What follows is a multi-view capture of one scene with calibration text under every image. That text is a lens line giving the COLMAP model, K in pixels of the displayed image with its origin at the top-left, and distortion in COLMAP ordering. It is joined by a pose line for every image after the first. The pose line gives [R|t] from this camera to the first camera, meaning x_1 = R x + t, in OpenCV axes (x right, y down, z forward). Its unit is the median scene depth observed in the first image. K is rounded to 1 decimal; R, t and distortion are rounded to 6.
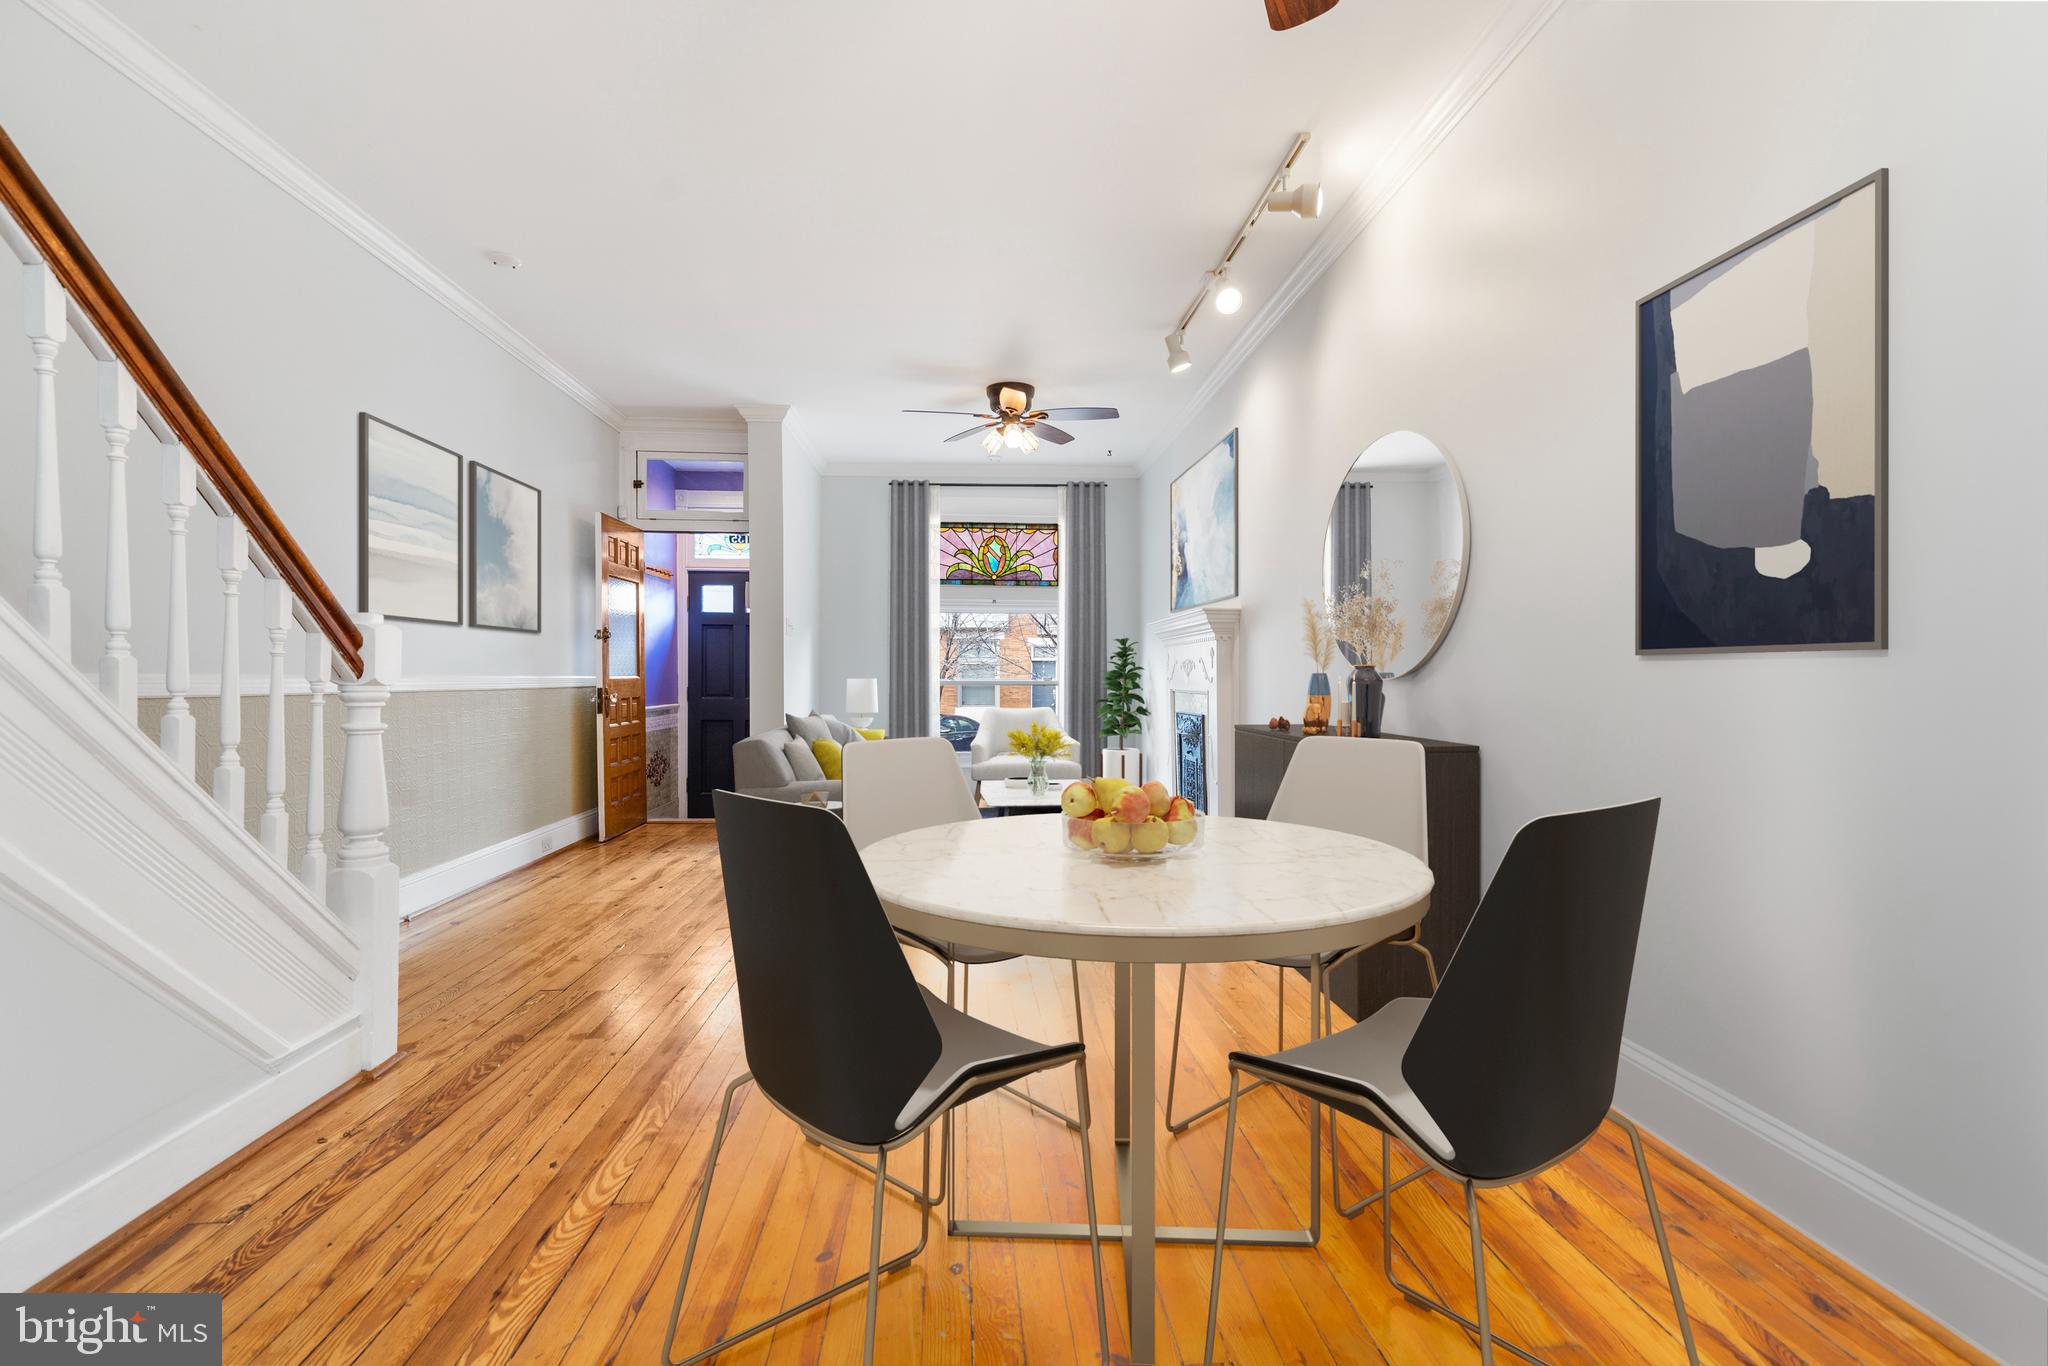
lens RADIAL K [[964.2, 0, 1024.0], [0, 964.2, 683.0], [0, 0, 1]] dist [-0.001011, -0.000277]
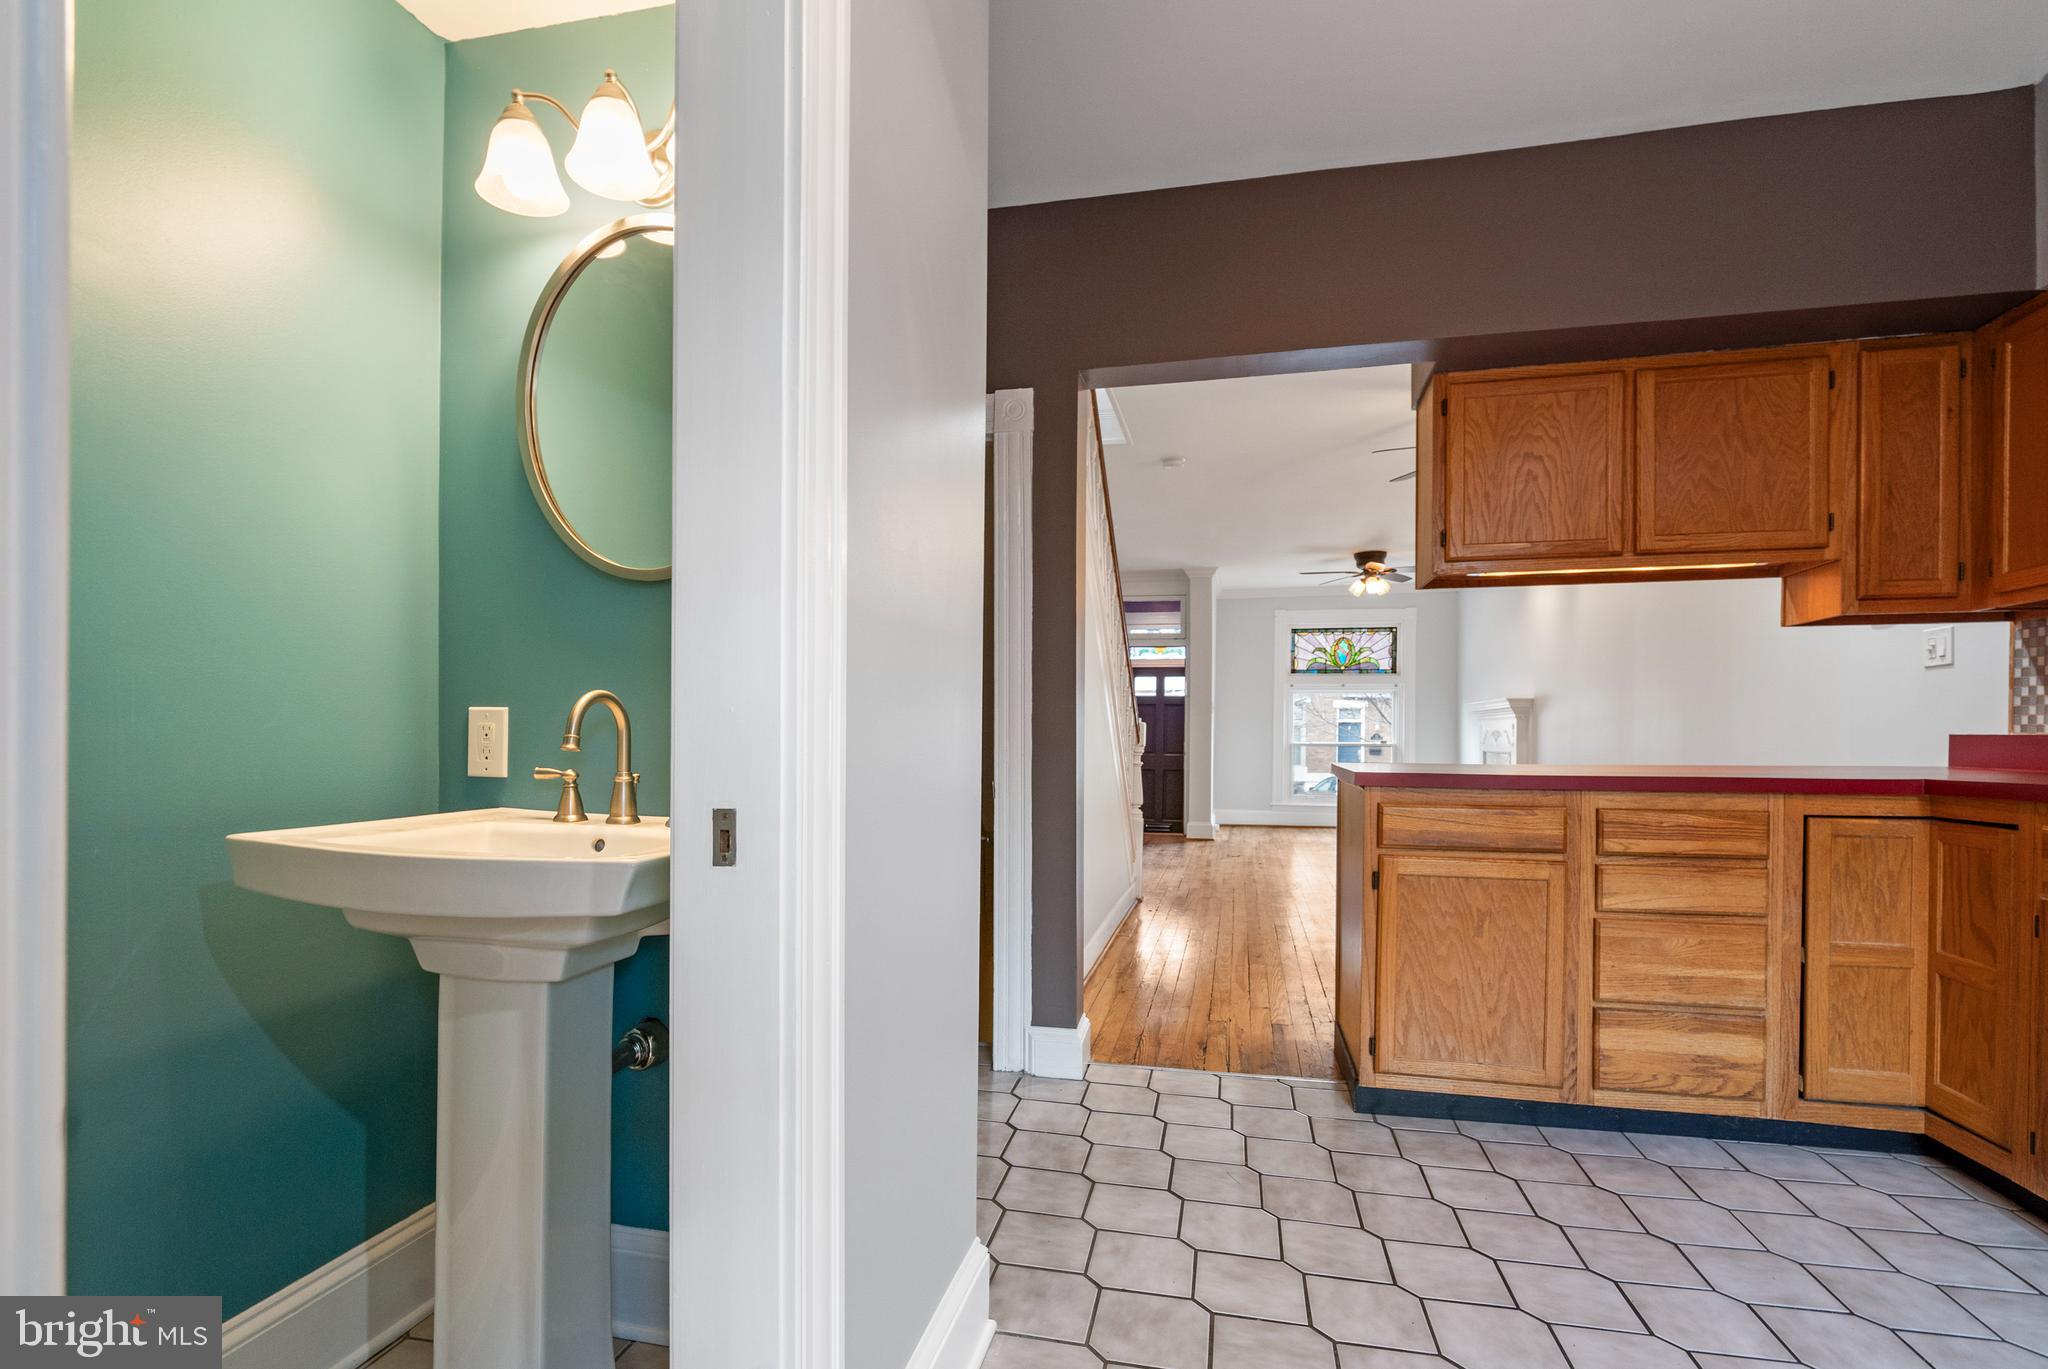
lens RADIAL K [[958.3, 0, 1025.9], [0, 958.3, 745.5], [0, 0, 1]] dist [-0.000144, -0.000044]
pose [[0.956985, 0.005925, -0.290078, -0.082288], [-0.005189, 0.999981, 0.003307, -0.001750], [0.290092, -0.001659, 0.956997, -0.538646]]
